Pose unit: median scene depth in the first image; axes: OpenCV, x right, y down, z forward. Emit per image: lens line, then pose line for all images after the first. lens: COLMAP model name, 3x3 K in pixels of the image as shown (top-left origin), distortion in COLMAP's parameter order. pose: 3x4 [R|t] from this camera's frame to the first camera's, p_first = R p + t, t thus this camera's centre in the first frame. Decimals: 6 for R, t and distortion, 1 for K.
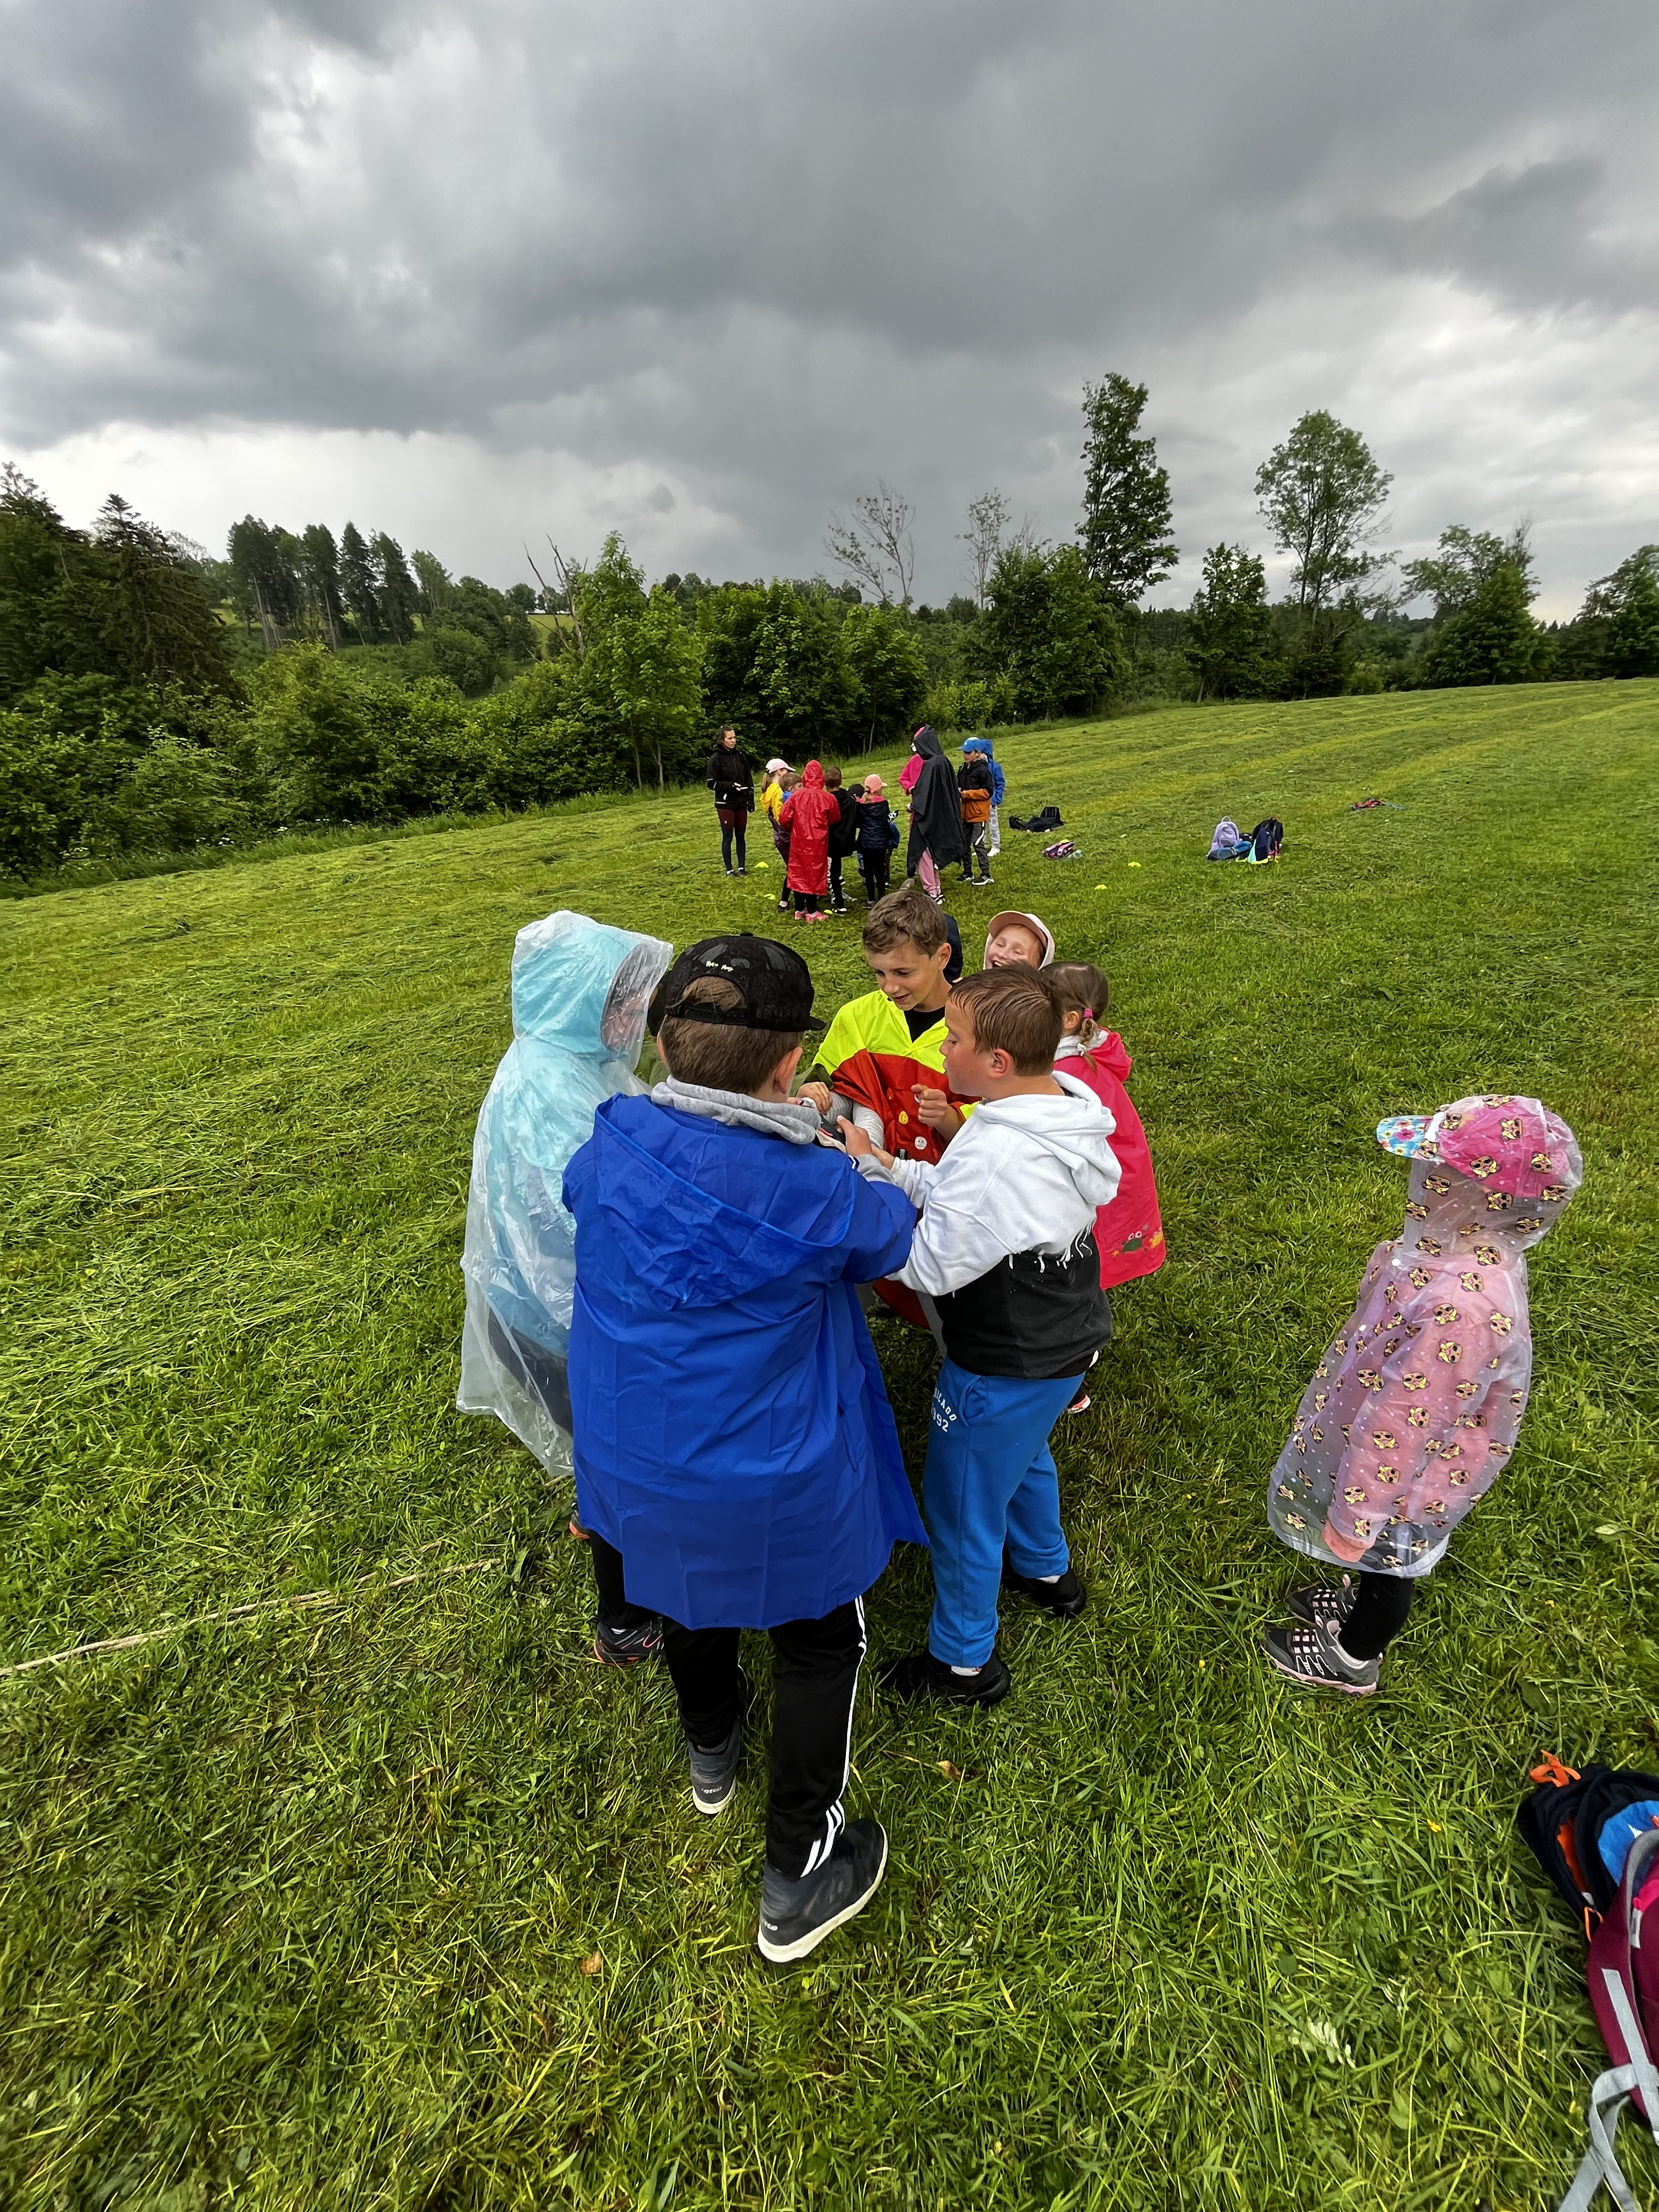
lens RADIAL K [[888.6, 0, 829.5], [0, 888.6, 1106.0], [0, 0, 1]] dist [0.000805, 0.000719]
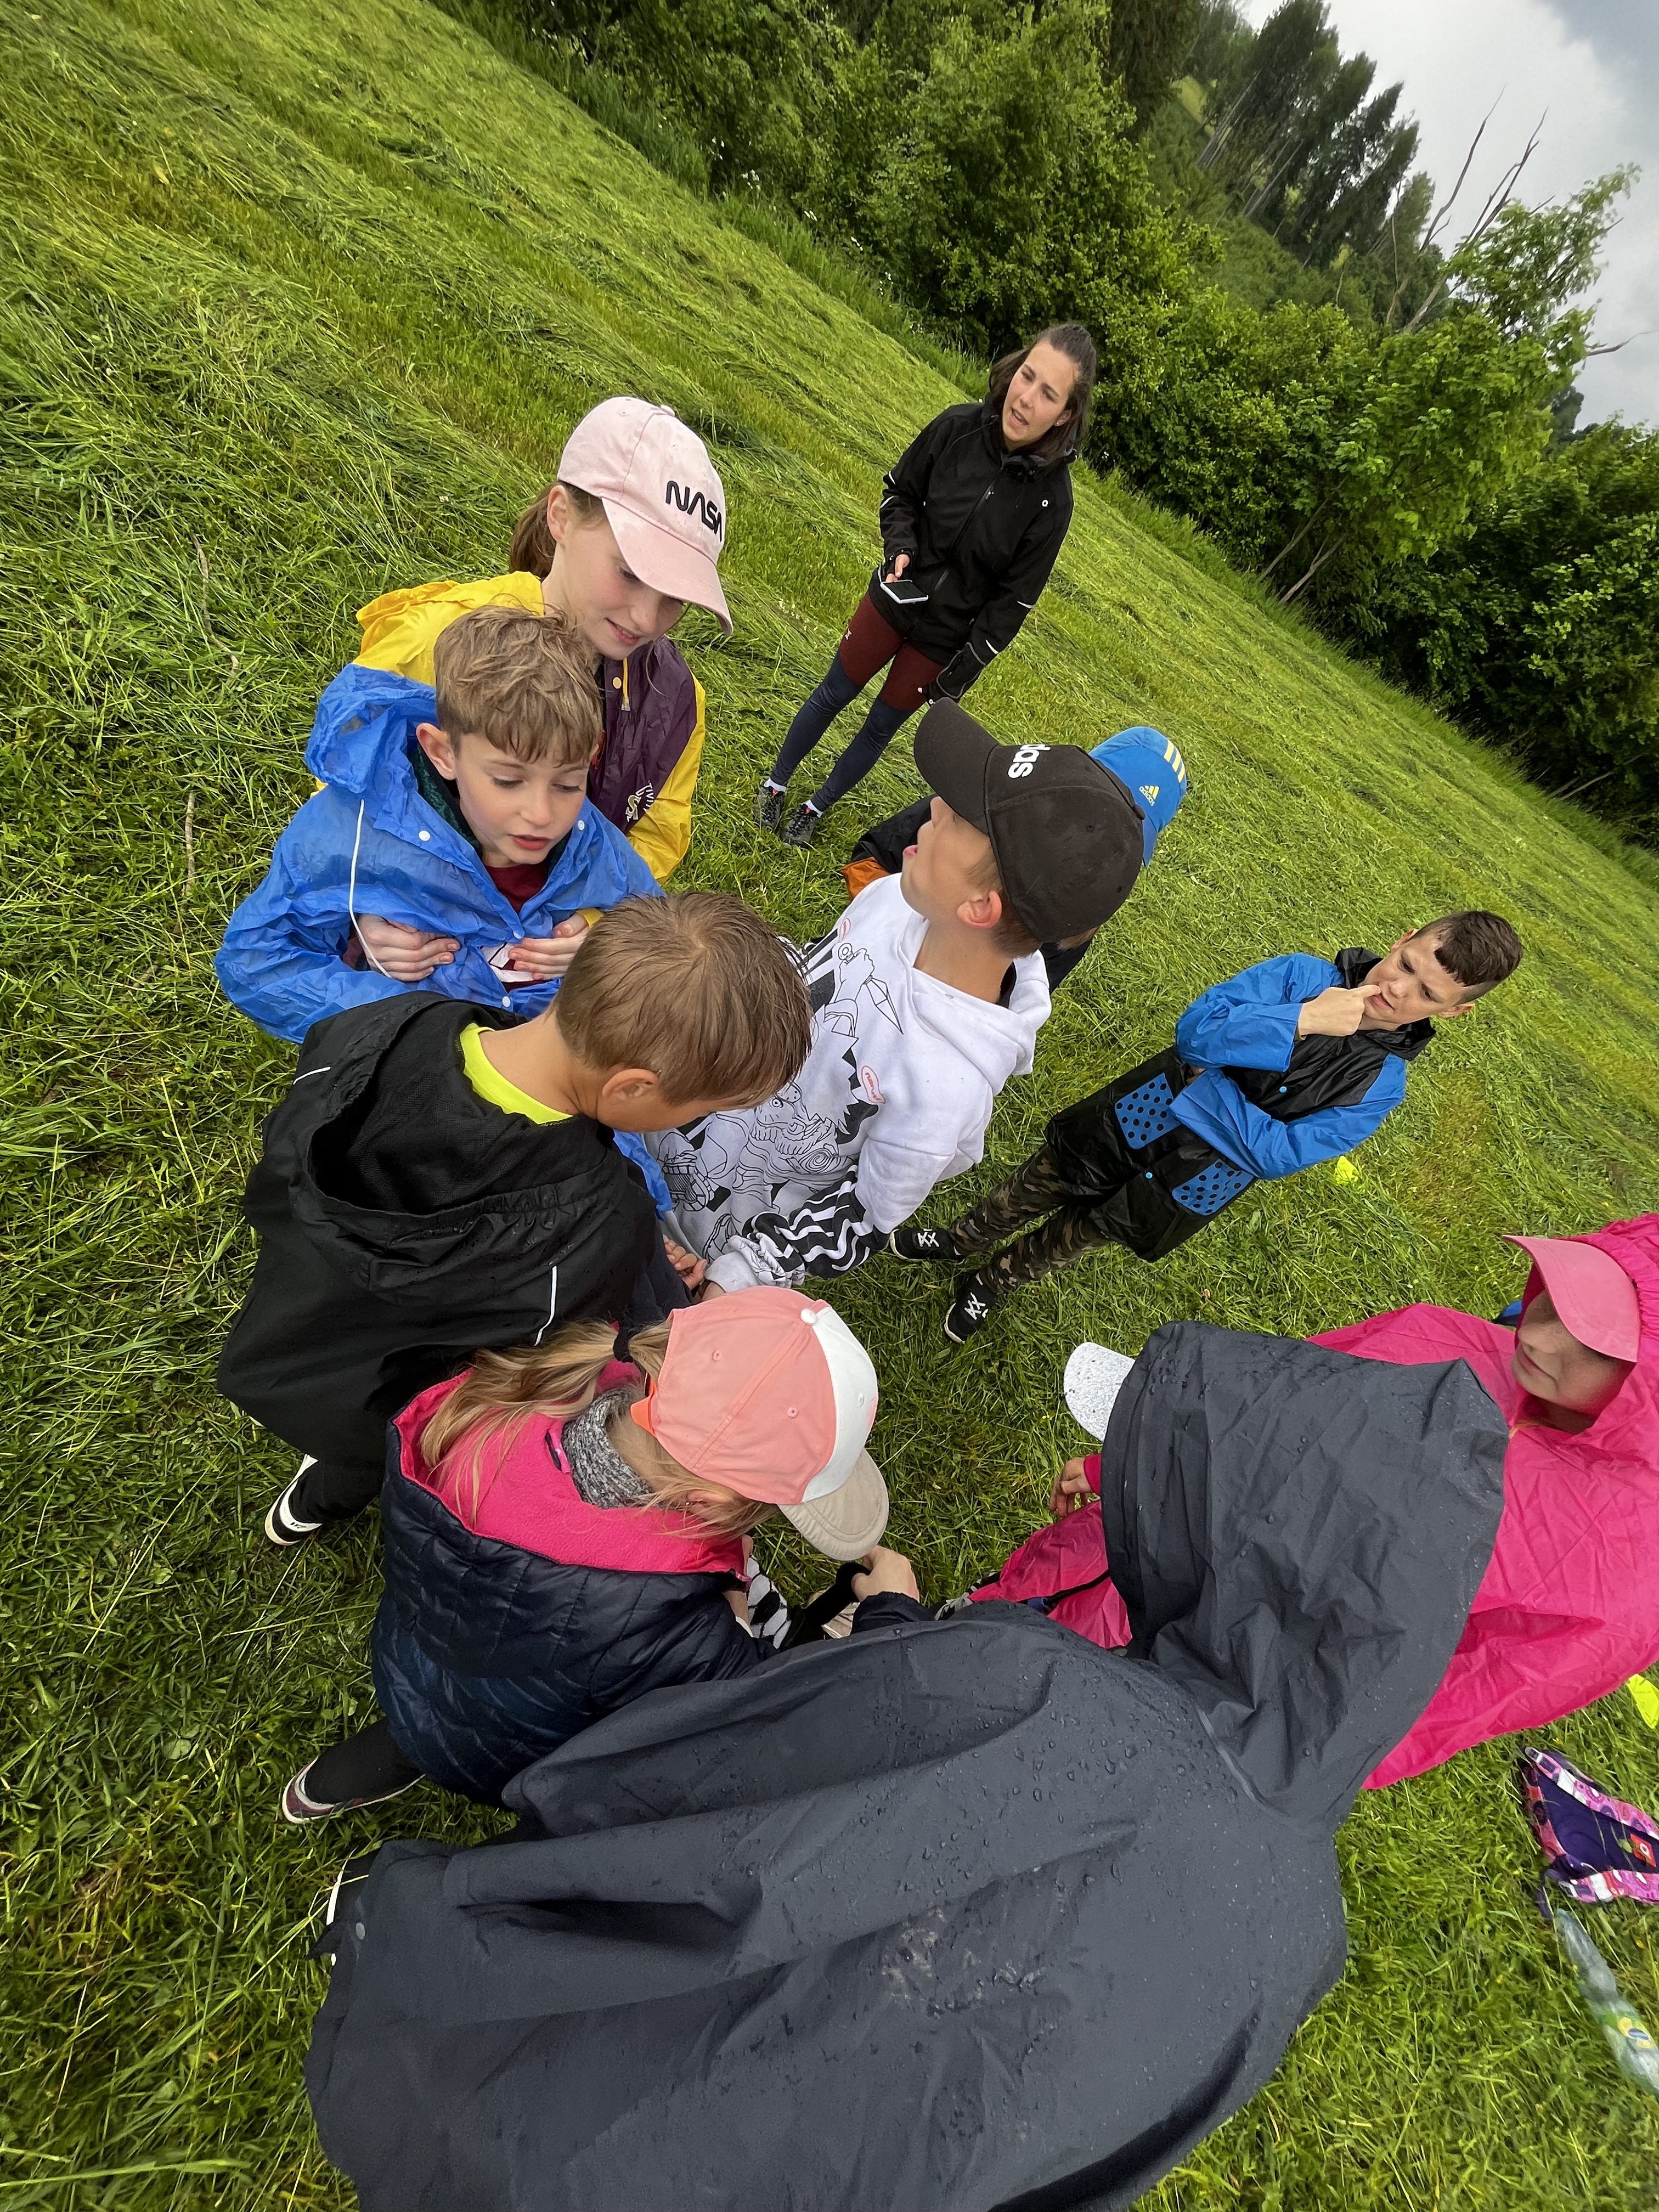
lens RADIAL K [[871.1, 0, 830.9], [0, 871.1, 1083.7], [0, 0, 1]] dist [0.009334, -0.003887]
pose [[0.569402, 0.807451, -0.154290, 0.007477], [-0.742490, 0.585704, 0.325053, -0.078359], [0.352833, -0.070527, 0.933025, 0.177855]]
